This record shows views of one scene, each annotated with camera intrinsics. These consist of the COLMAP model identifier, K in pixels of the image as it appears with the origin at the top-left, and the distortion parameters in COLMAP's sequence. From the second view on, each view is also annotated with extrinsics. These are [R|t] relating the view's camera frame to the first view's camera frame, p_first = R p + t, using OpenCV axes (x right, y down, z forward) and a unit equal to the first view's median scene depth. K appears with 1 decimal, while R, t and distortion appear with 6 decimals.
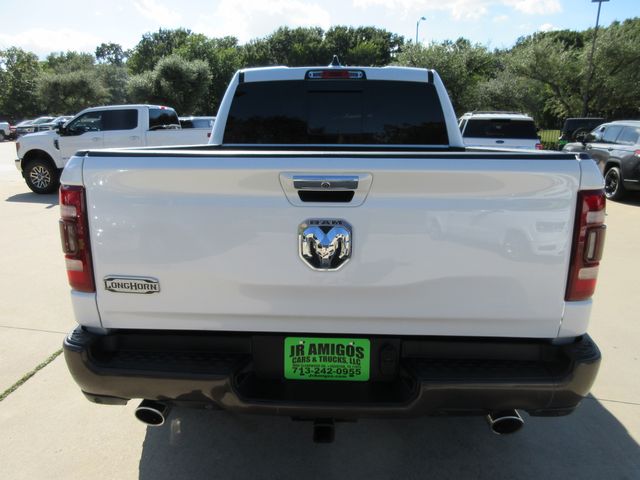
lens RADIAL K [[473.1, 0, 320.0], [0, 473.1, 240.0], [0, 0, 1]] dist [-0.003797, 0.003328]
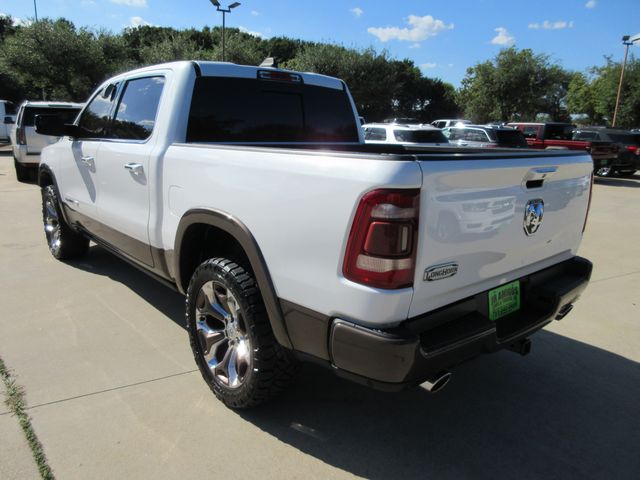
lens RADIAL K [[473.1, 0, 320.0], [0, 473.1, 240.0], [0, 0, 1]] dist [-0.003797, 0.003328]
pose [[0.726250, -0.140287, 0.672964, -0.917966], [0.127610, 0.989453, 0.068548, -0.065169], [-0.675482, 0.036093, 0.736492, 0.232701]]
